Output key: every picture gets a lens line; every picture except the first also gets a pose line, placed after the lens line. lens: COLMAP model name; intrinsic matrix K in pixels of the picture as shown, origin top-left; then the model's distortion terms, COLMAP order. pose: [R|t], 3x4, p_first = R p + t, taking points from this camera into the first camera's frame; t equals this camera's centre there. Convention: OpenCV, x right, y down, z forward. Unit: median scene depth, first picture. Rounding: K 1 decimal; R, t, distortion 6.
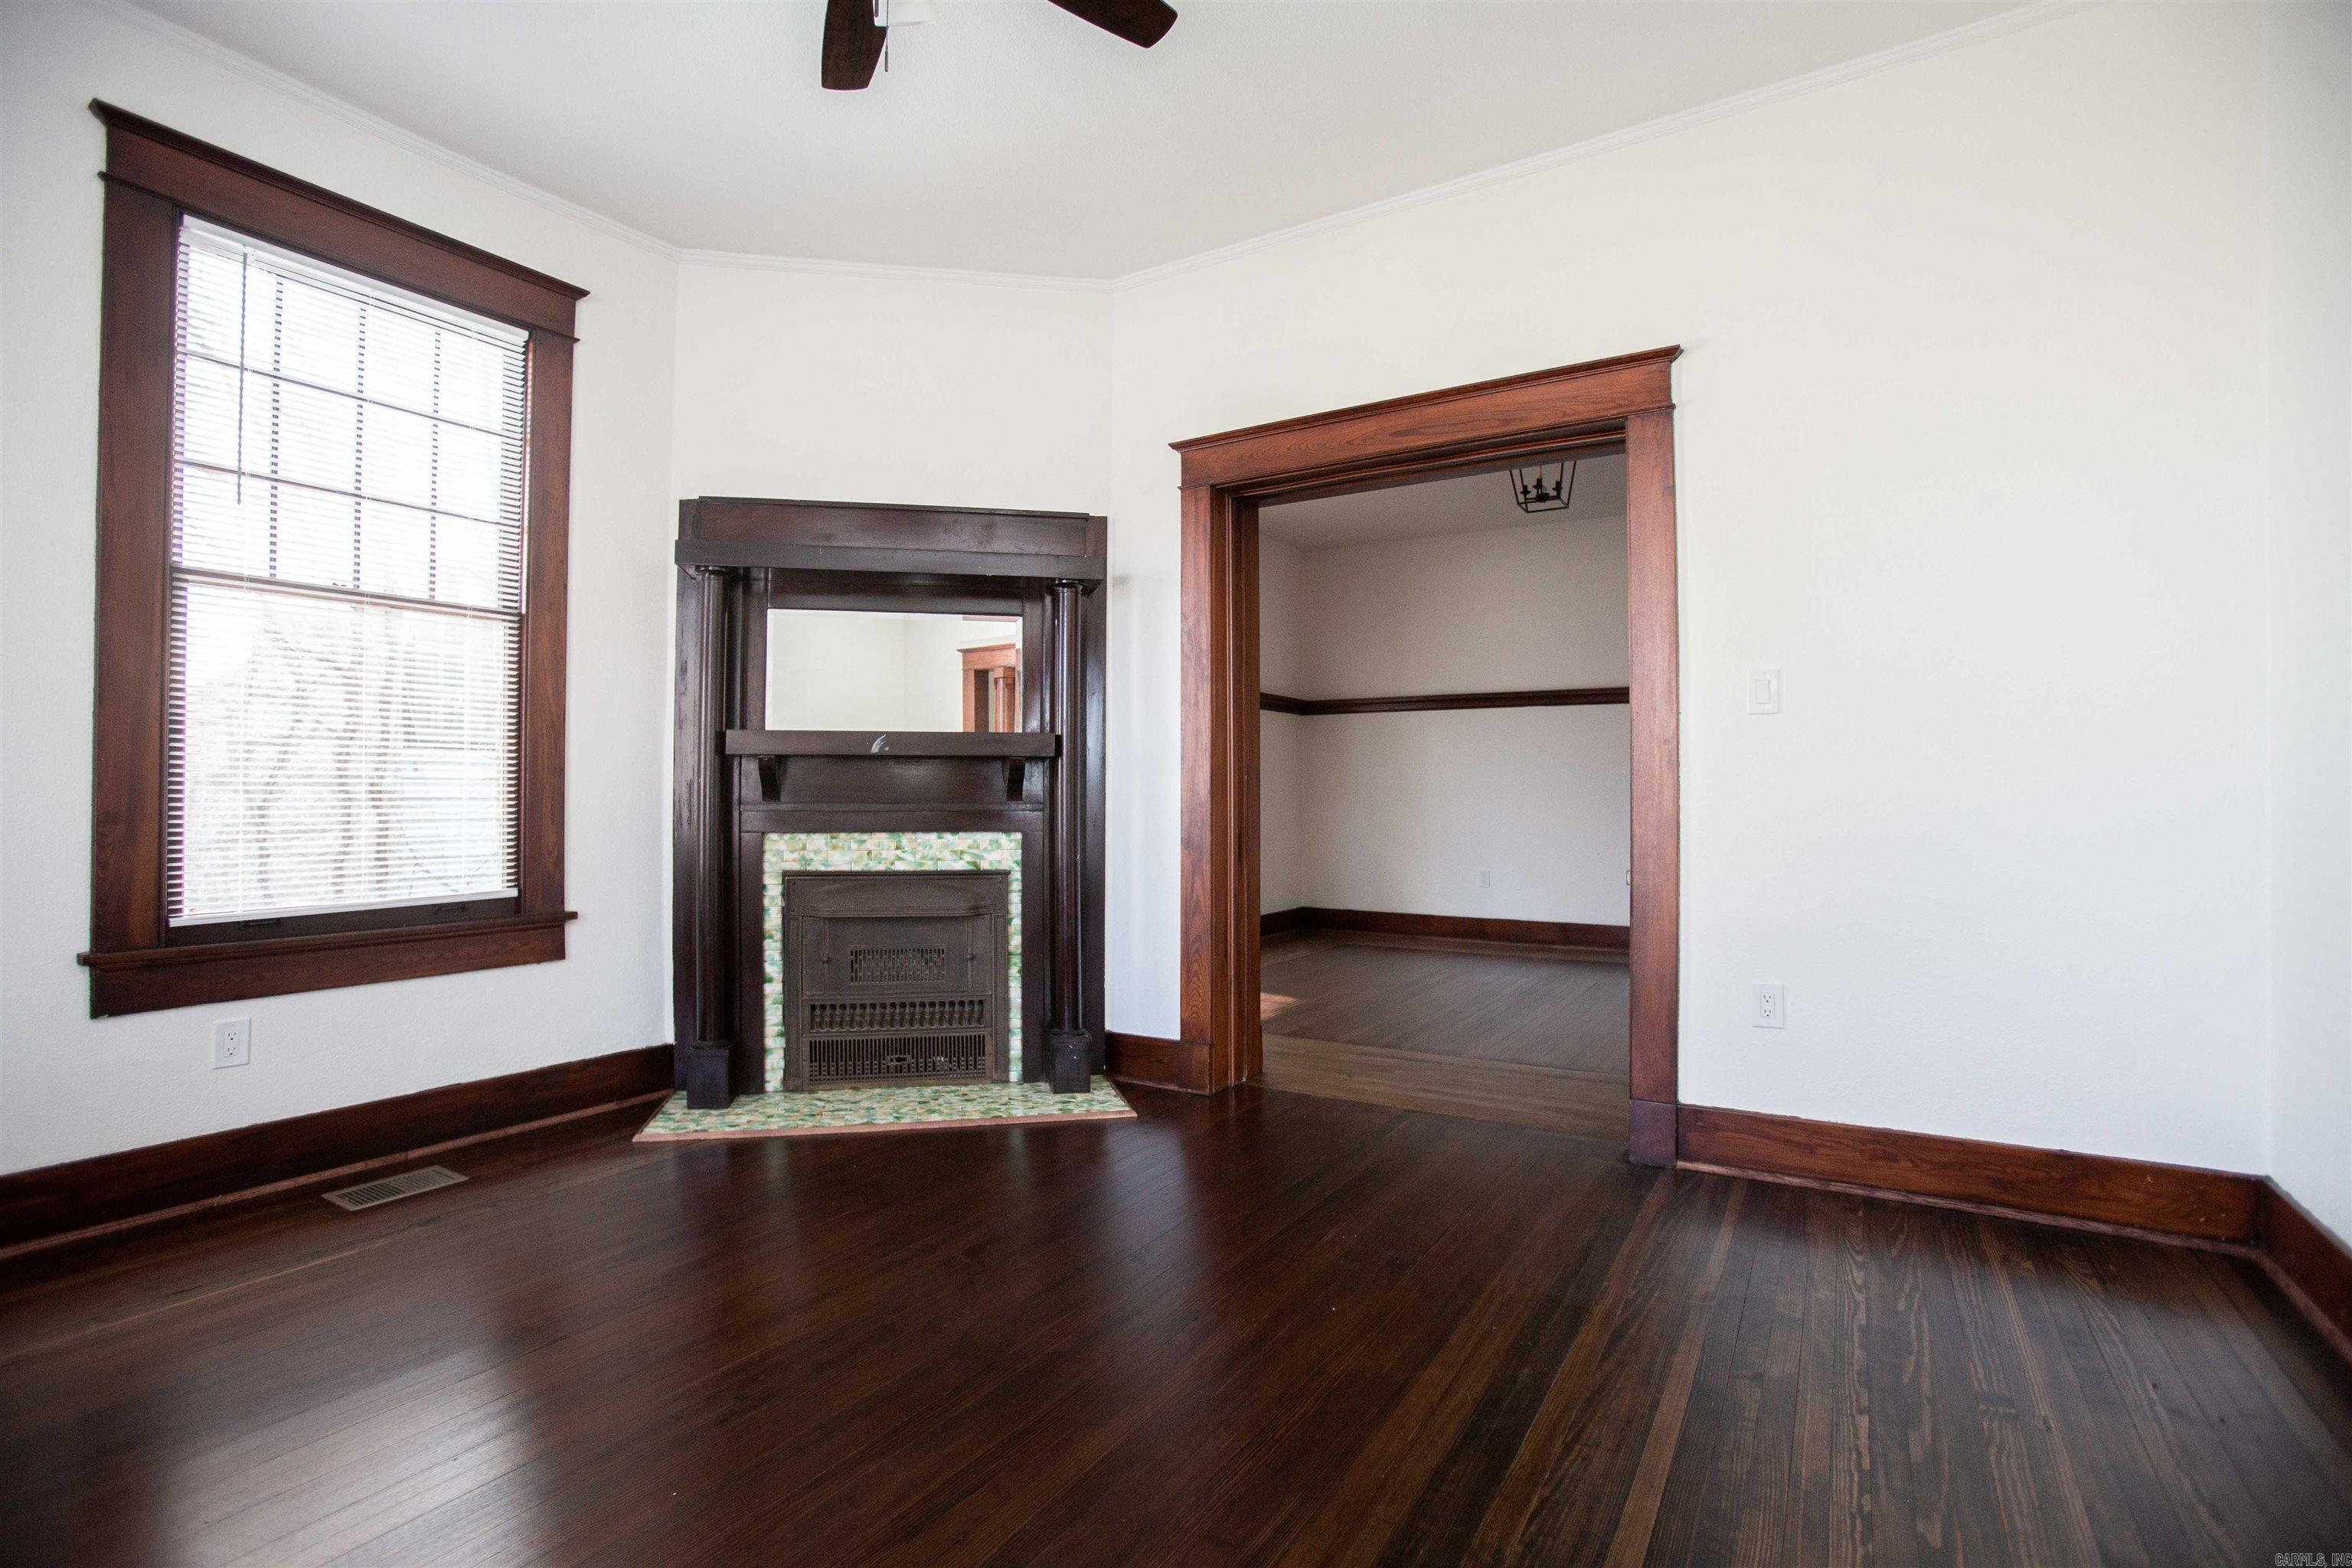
lens RADIAL K [[1107.4, 0, 1141.5], [0, 1107.4, 778.9], [0, 0, 1]] dist [-0.064916, 0.026166]
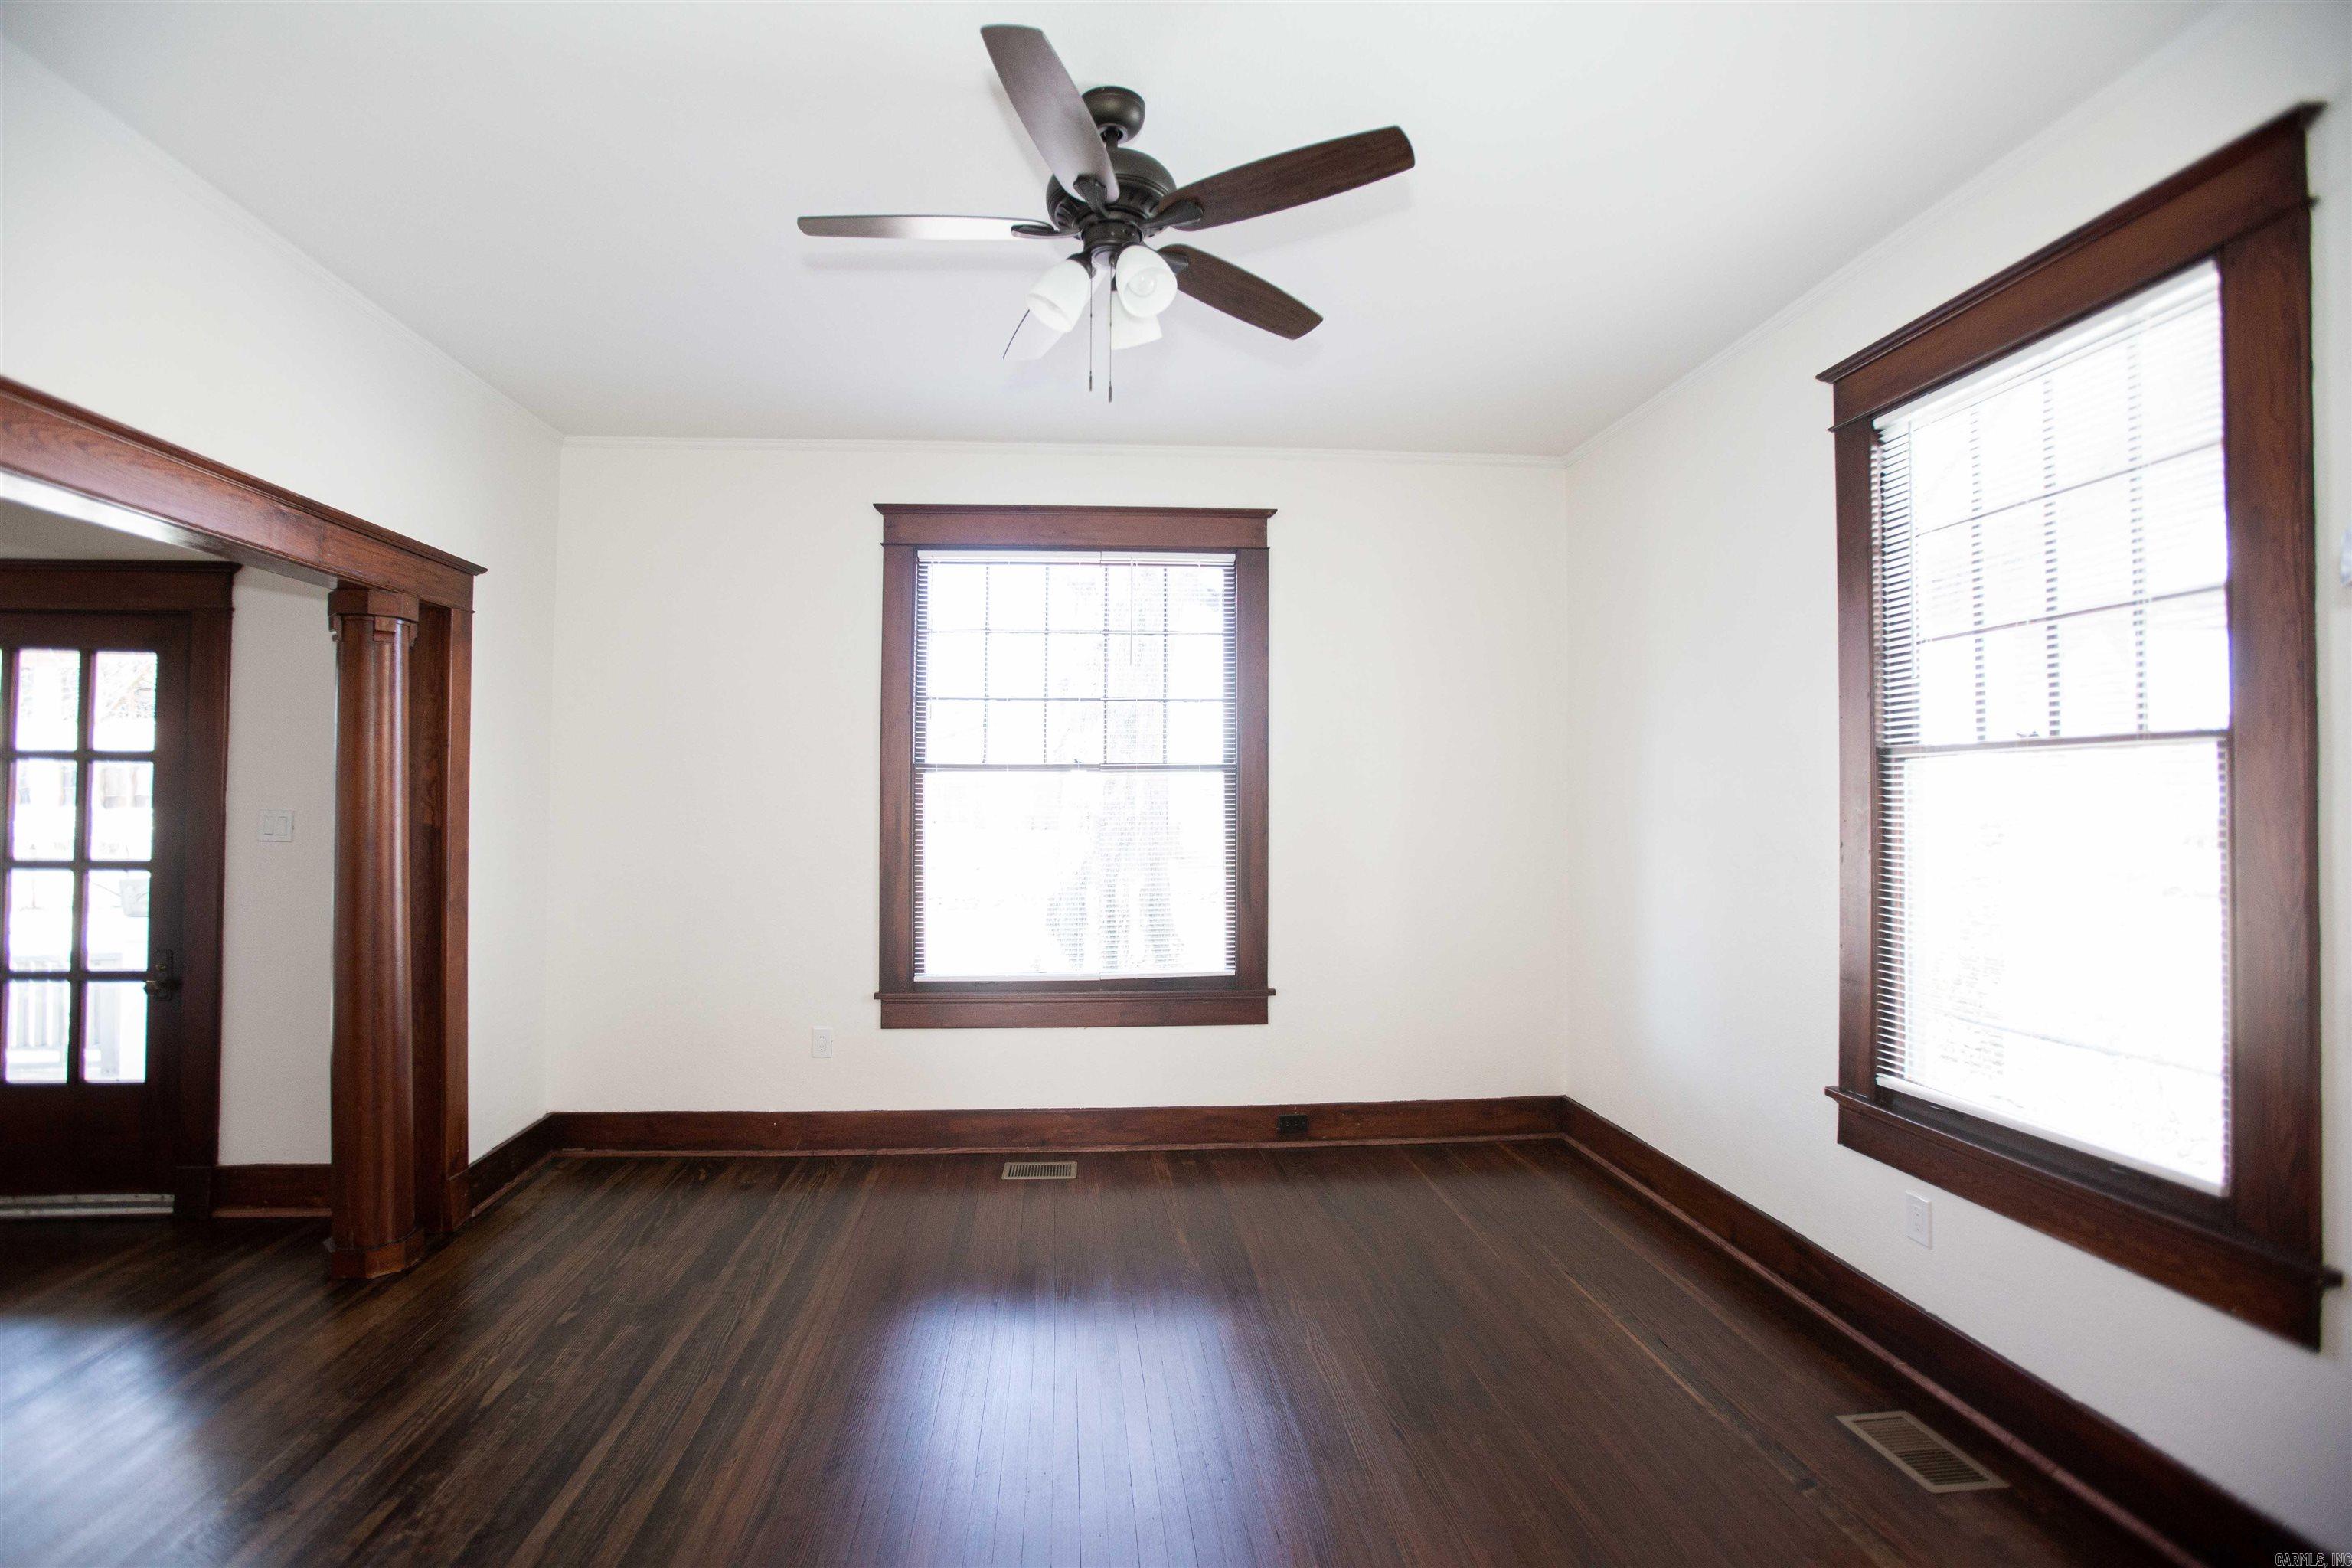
lens RADIAL K [[1107.4, 0, 1153.9], [0, 1107.4, 780.1], [0, 0, 1]] dist [-0.064916, 0.026166]
pose [[-0.785388, -0.012081, -0.618885, 0.239286], [0.005779, 0.999623, -0.026848, -0.100311], [0.618976, -0.024662, -0.785022, 0.980265]]
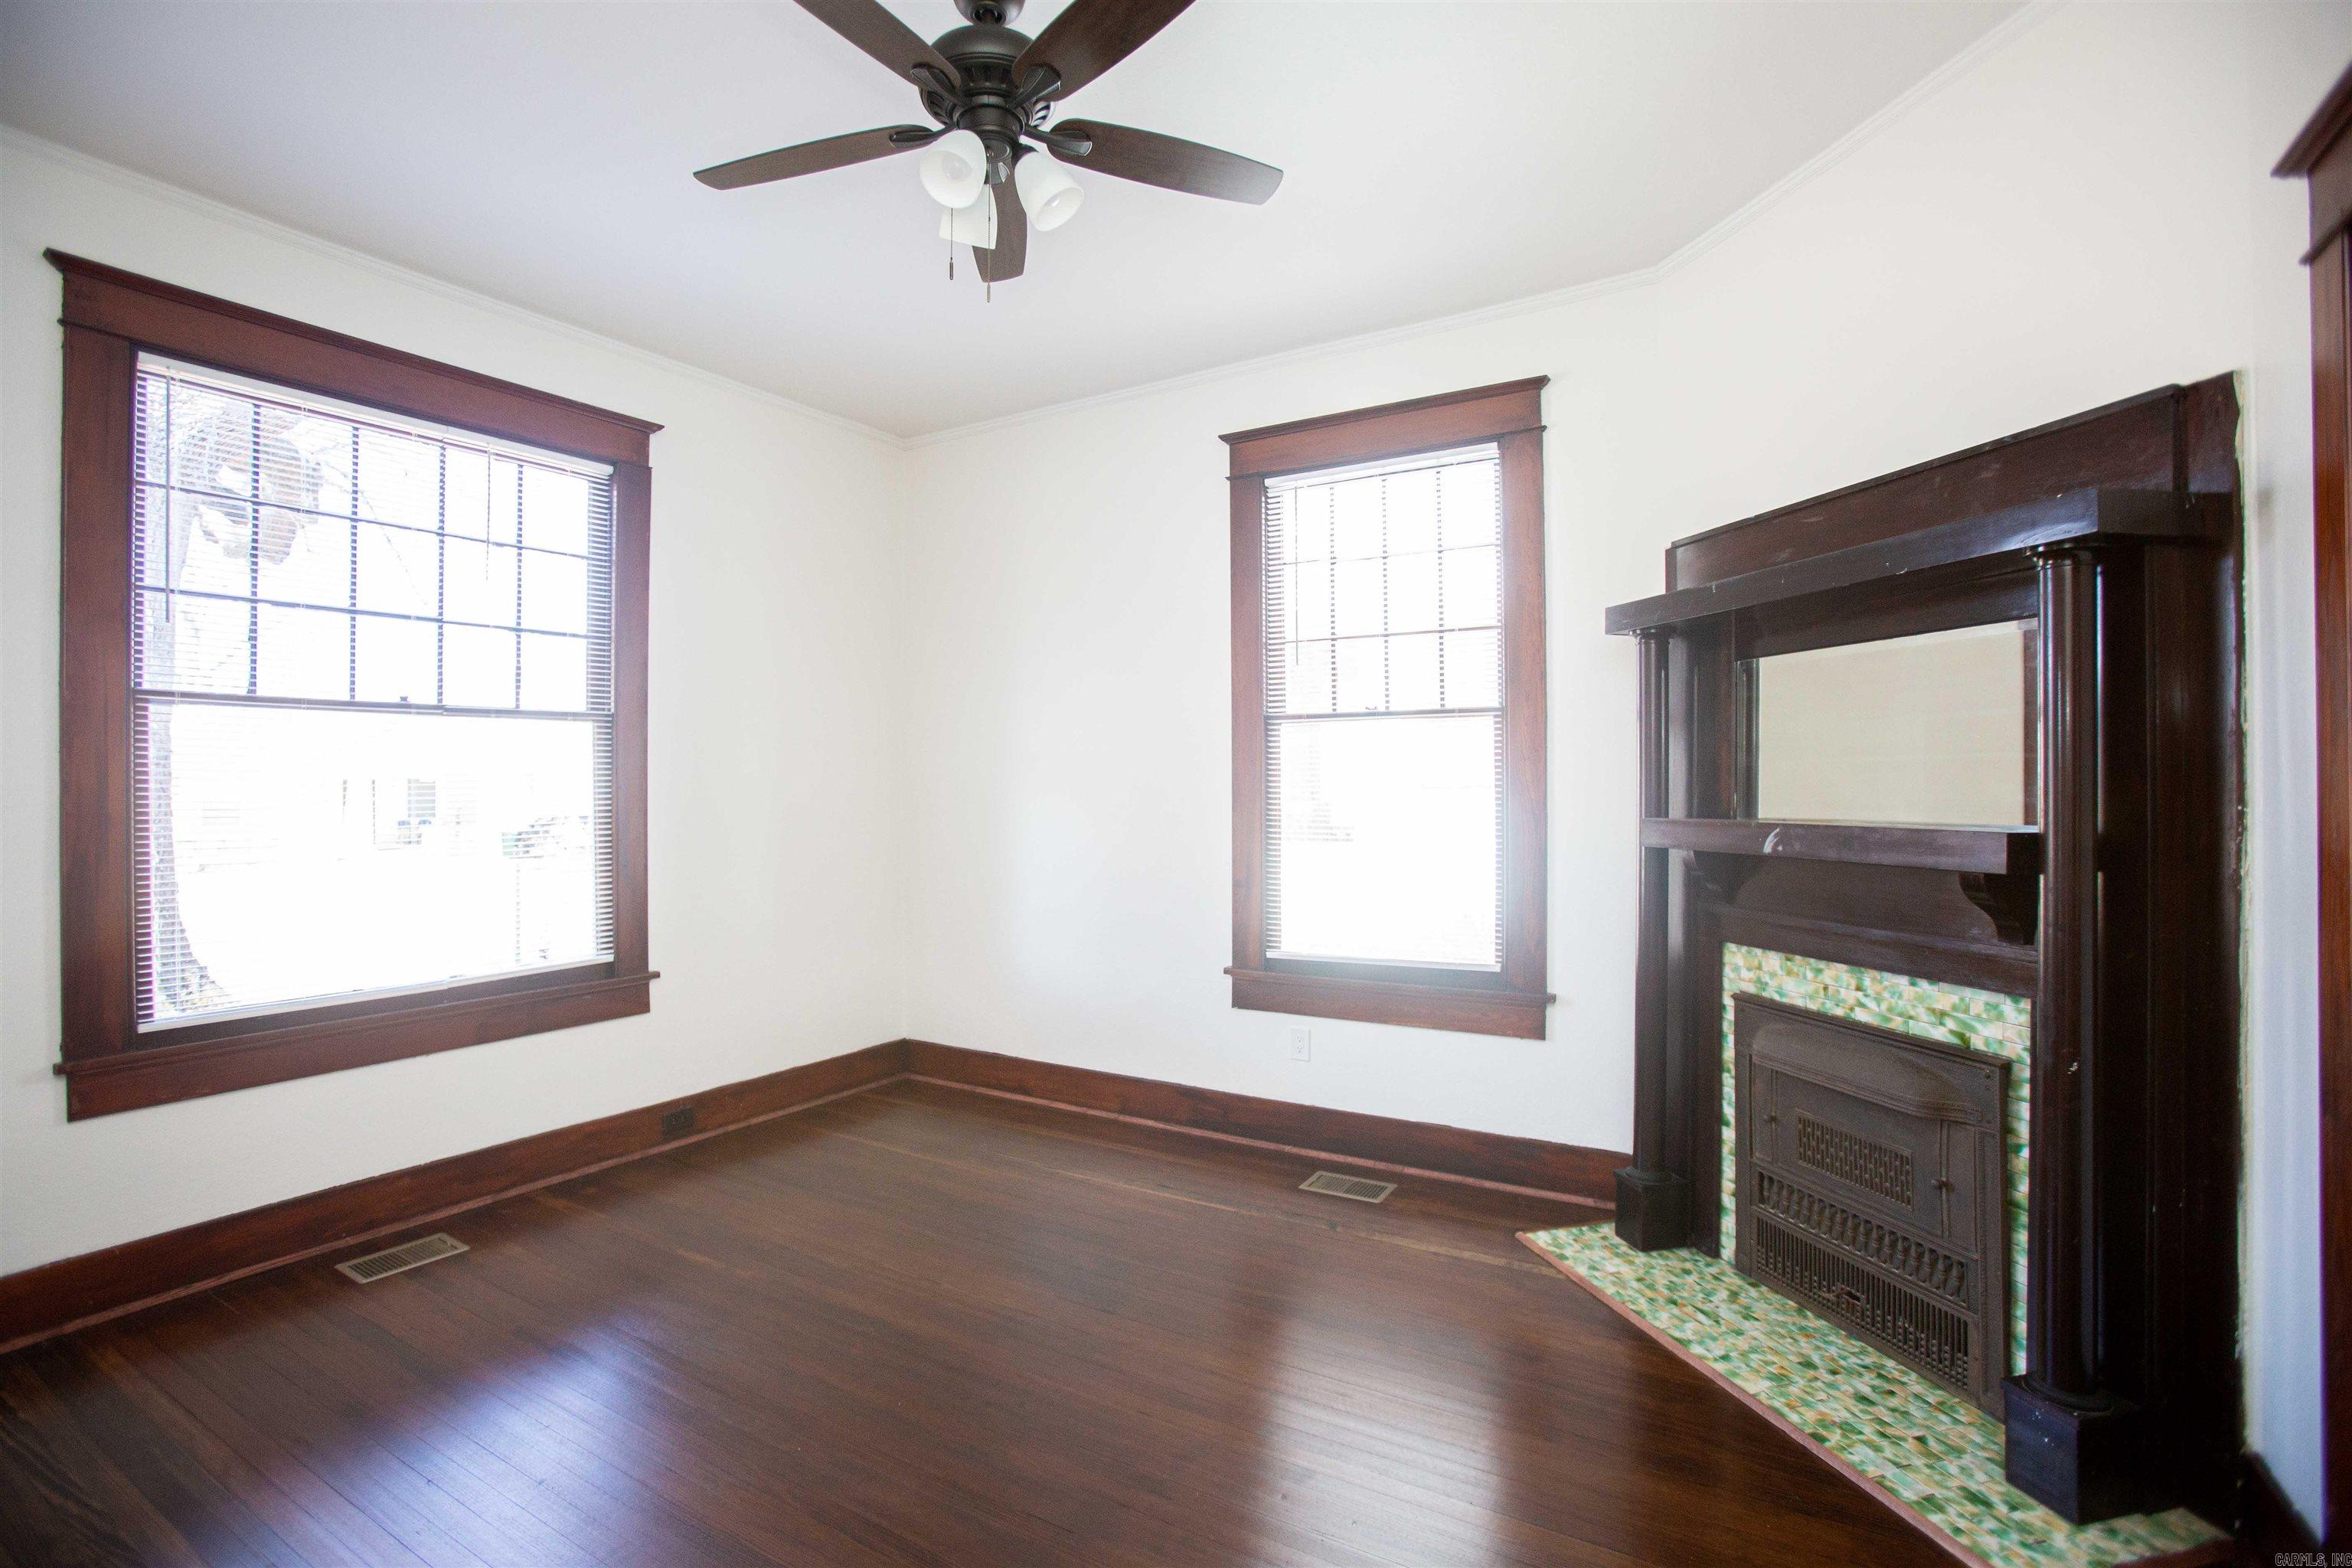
lens RADIAL K [[1107.4, 0, 1170.7], [0, 1107.4, 780.7], [0, 0, 1]] dist [-0.064916, 0.026166]
pose [[0.031911, -0.005063, -0.999478, 0.449521], [0.018239, 0.999824, -0.004482, -0.073277], [0.999324, -0.018086, 0.031997, 0.570588]]
